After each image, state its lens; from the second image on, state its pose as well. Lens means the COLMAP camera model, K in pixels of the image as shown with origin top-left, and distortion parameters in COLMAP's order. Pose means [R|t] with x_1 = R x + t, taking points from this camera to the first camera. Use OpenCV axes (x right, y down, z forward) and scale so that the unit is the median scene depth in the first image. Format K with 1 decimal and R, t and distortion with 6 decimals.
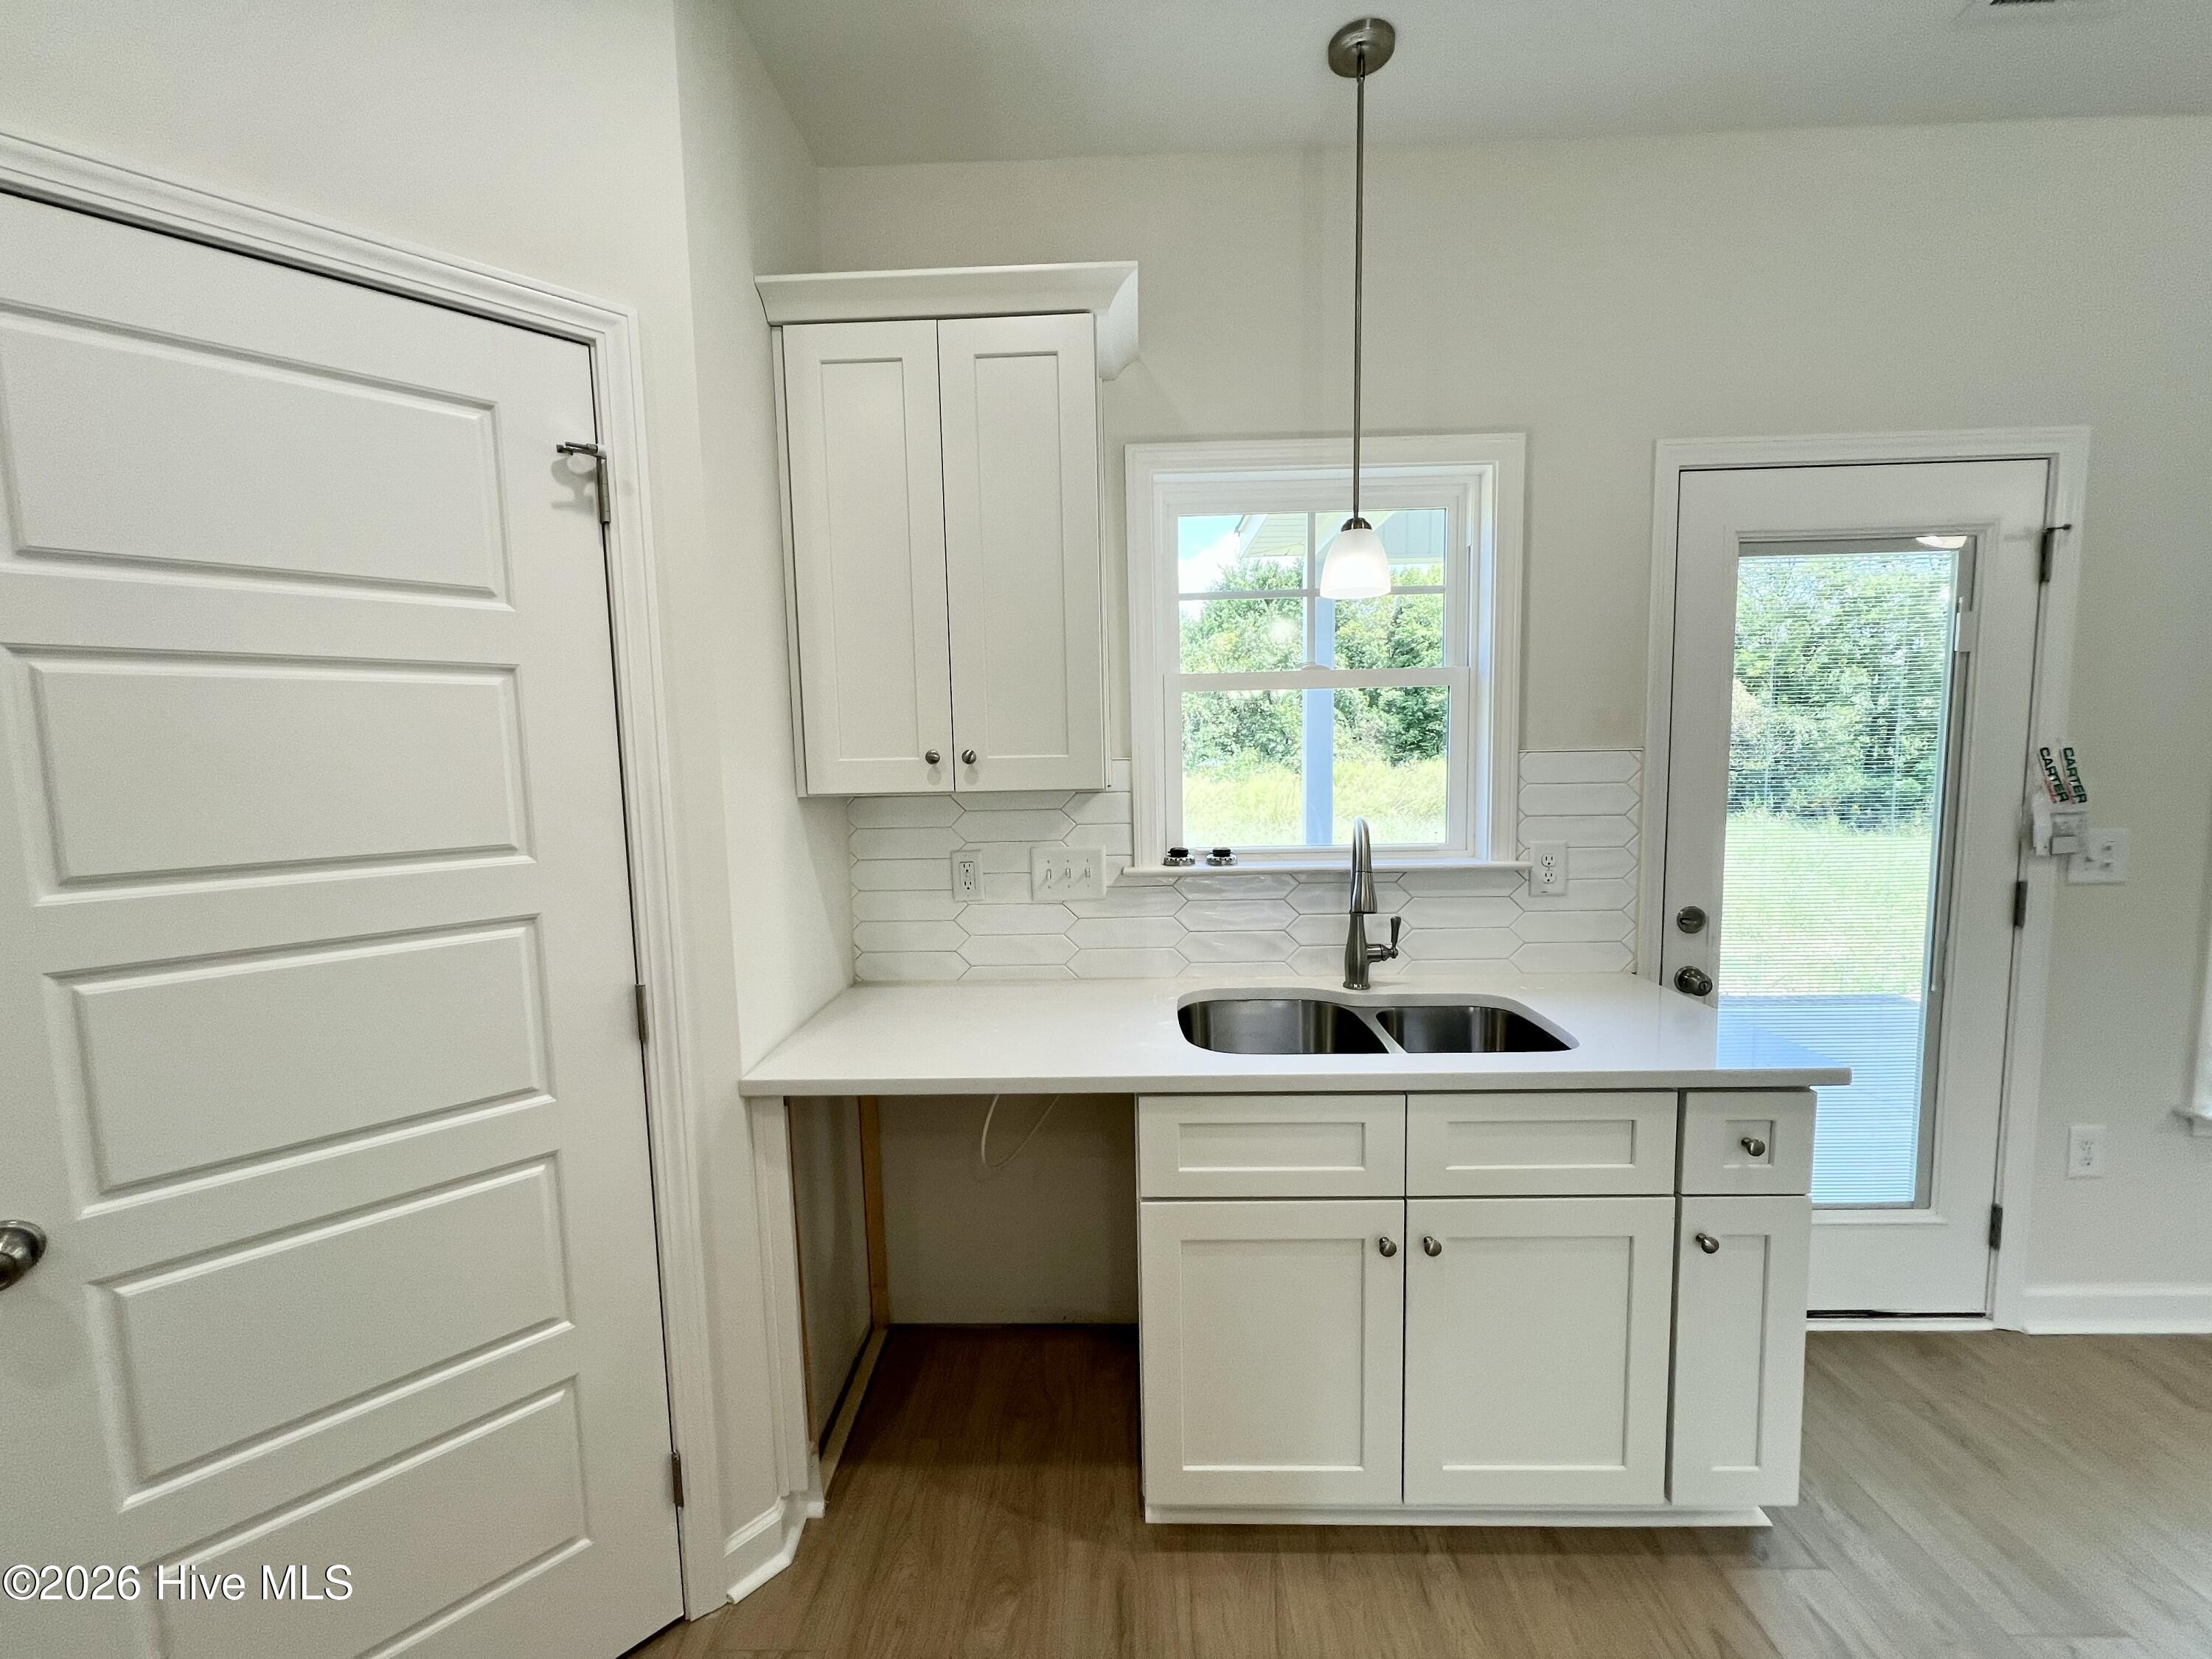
lens RADIAL K [[882.2, 0, 1104.1], [0, 882.2, 833.6], [0, 0, 1]] dist [-0.001651, -0.000376]
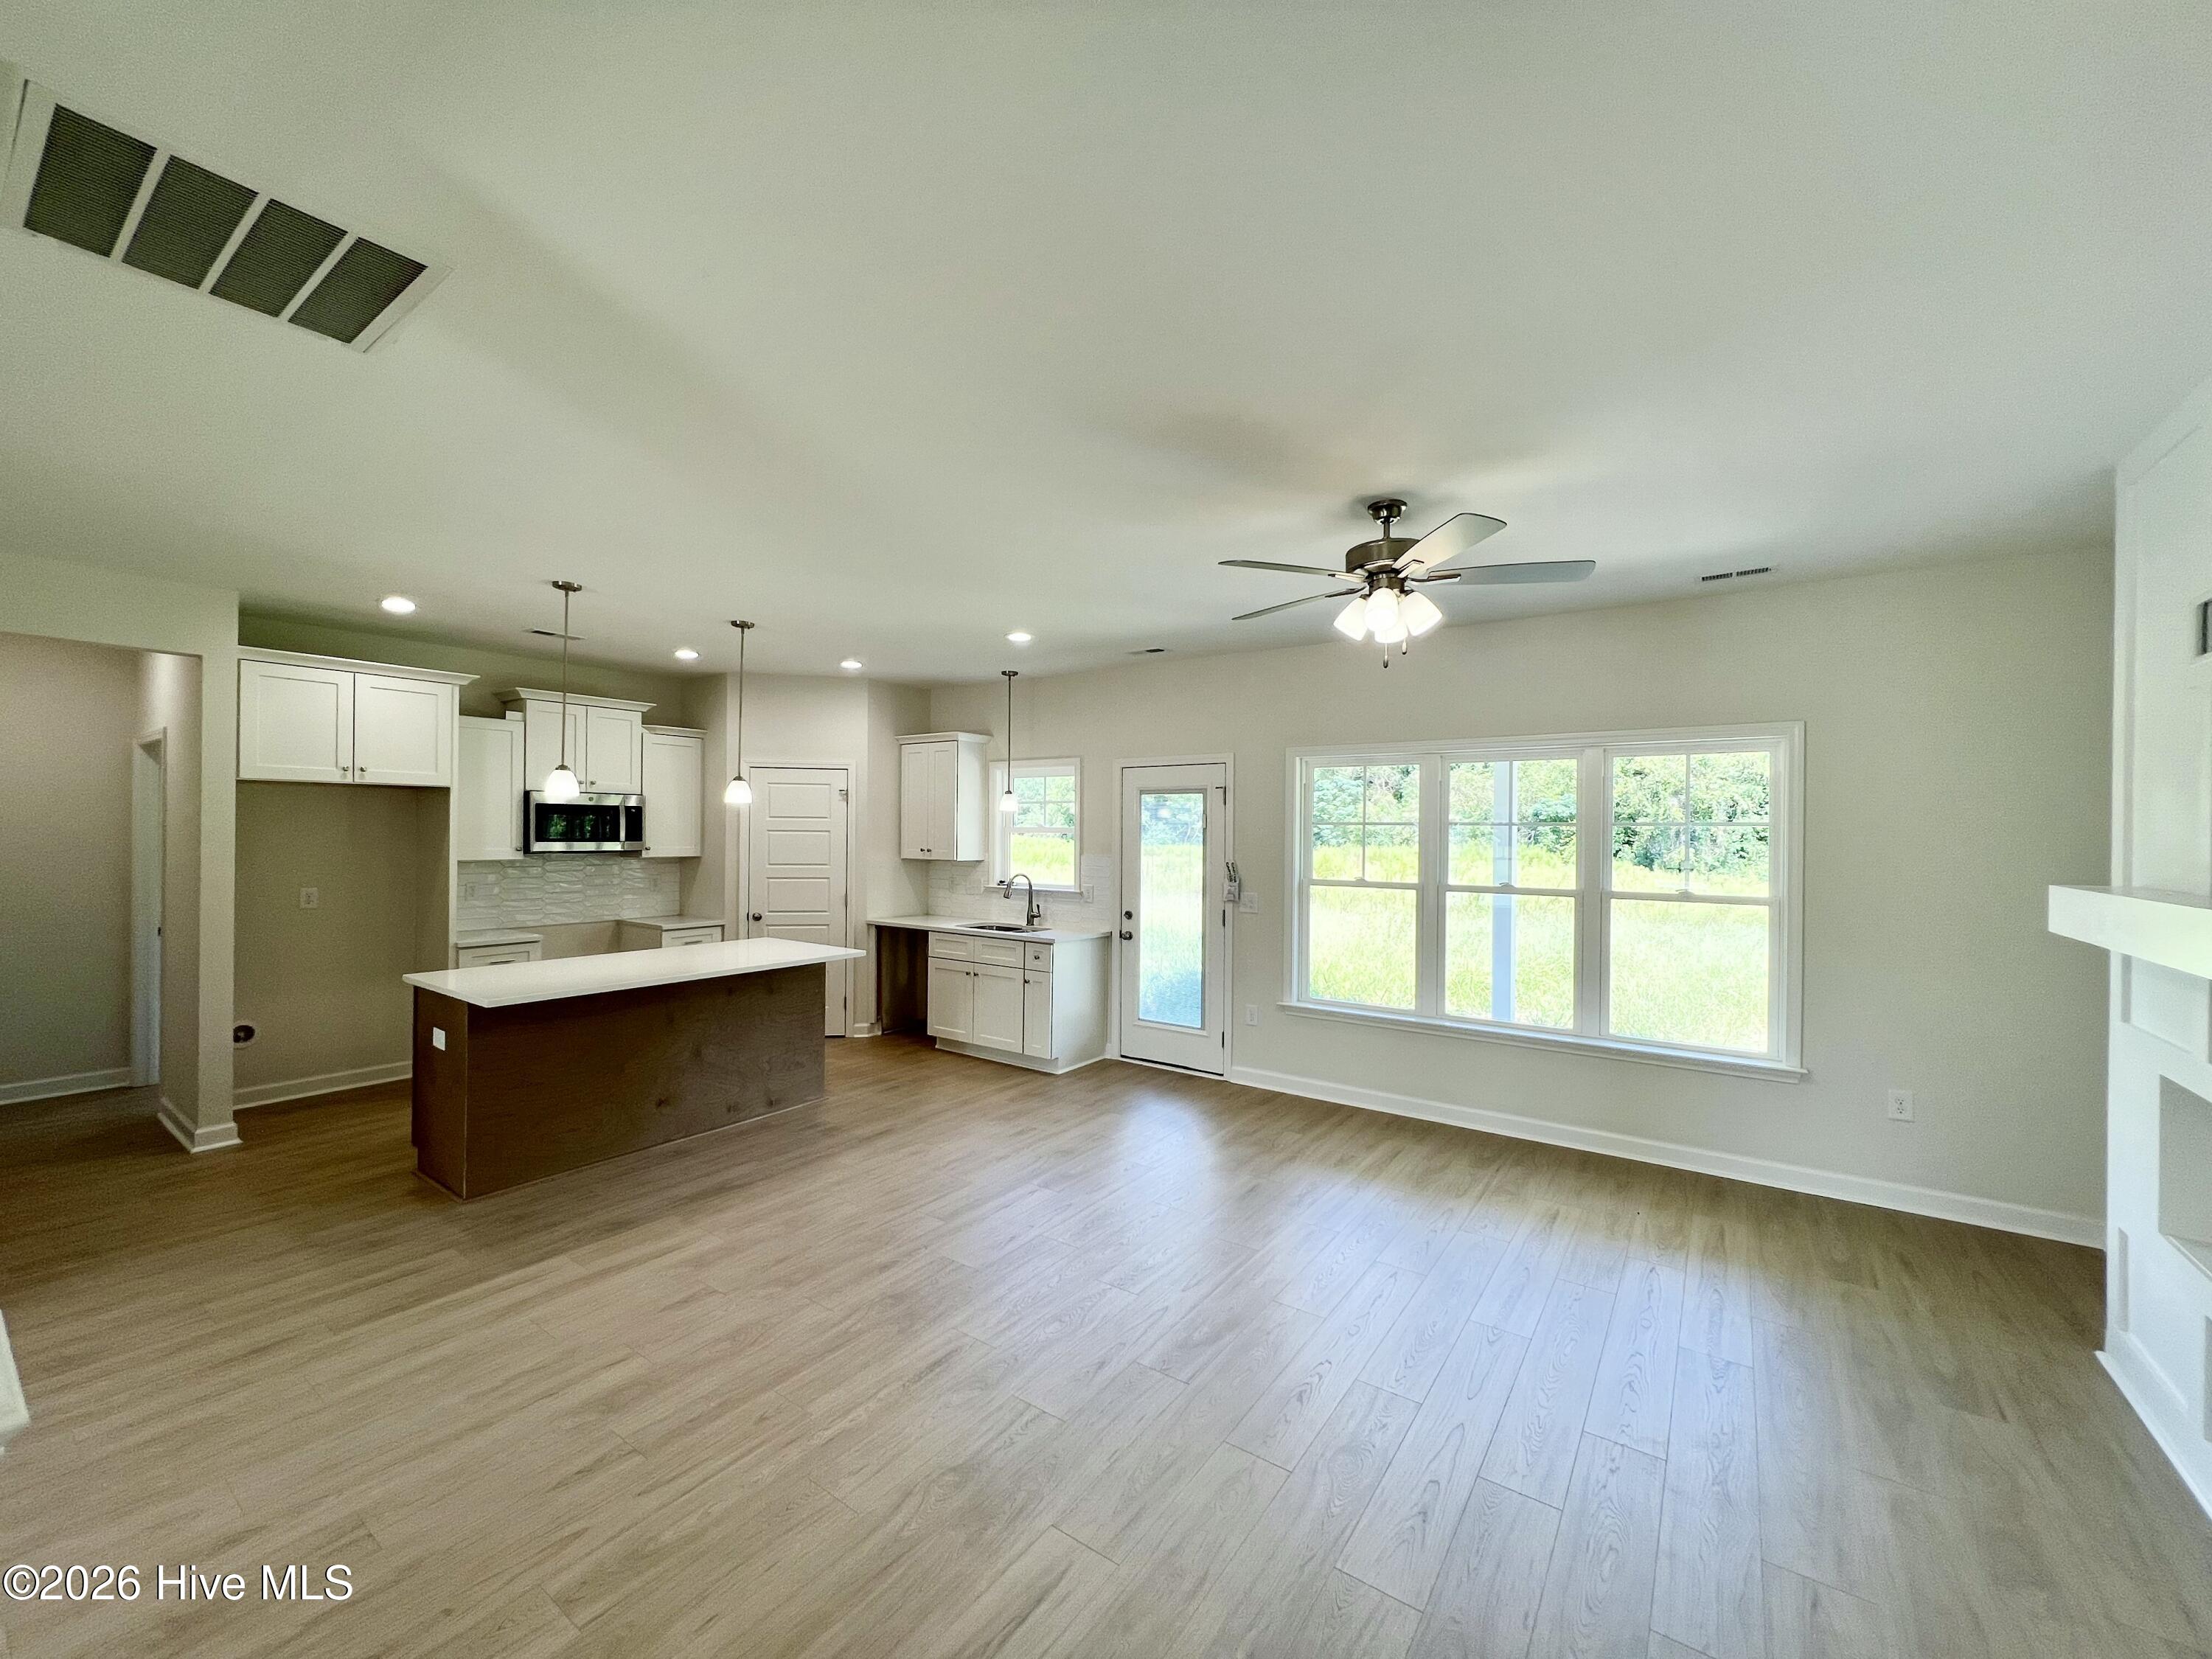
lens RADIAL K [[882.2, 0, 1104.1], [0, 882.2, 833.6], [0, 0, 1]] dist [-0.001651, -0.000376]
pose [[0.827850, 0.030650, -0.560112, 3.055003], [-0.081054, 0.994563, -0.065375, 0.035210], [0.555063, 0.099520, 0.825834, -2.059804]]
